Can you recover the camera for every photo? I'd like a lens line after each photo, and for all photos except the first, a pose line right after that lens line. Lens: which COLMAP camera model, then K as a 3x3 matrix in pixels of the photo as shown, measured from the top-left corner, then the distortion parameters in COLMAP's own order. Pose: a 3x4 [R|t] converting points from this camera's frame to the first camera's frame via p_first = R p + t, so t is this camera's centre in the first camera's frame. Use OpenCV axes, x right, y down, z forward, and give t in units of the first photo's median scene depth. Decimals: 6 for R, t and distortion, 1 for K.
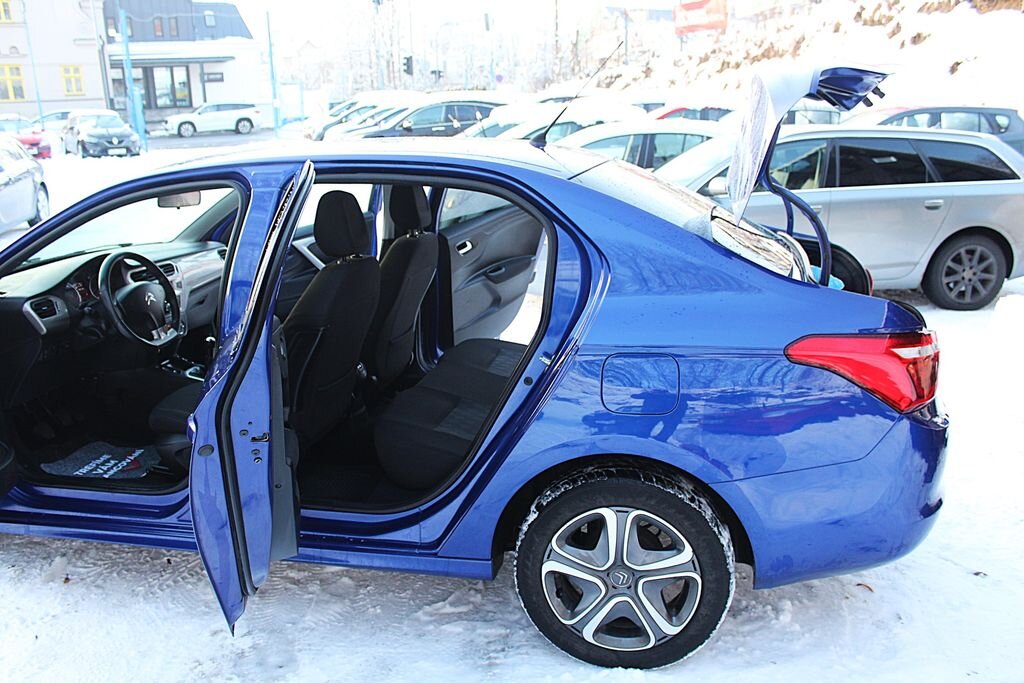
lens RADIAL K [[851.5, 0, 512.0], [0, 851.5, 341.5], [0, 0, 1]] dist [-0.171506, 0.160164]
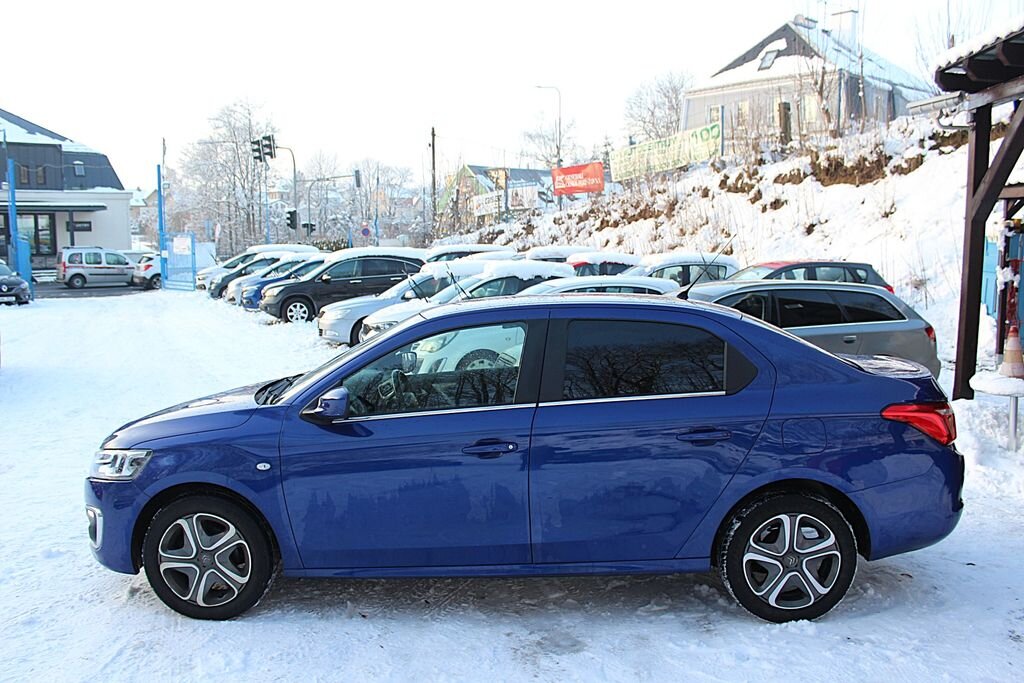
lens RADIAL K [[856.8, 0, 512.0], [0, 856.8, 341.5], [0, 0, 1]] dist [-0.176777, 0.178688]
pose [[0.984666, -0.007550, 0.174286, -0.090845], [0.037942, 0.984416, -0.171716, 0.016349], [-0.170274, 0.175696, 0.969607, -0.072999]]
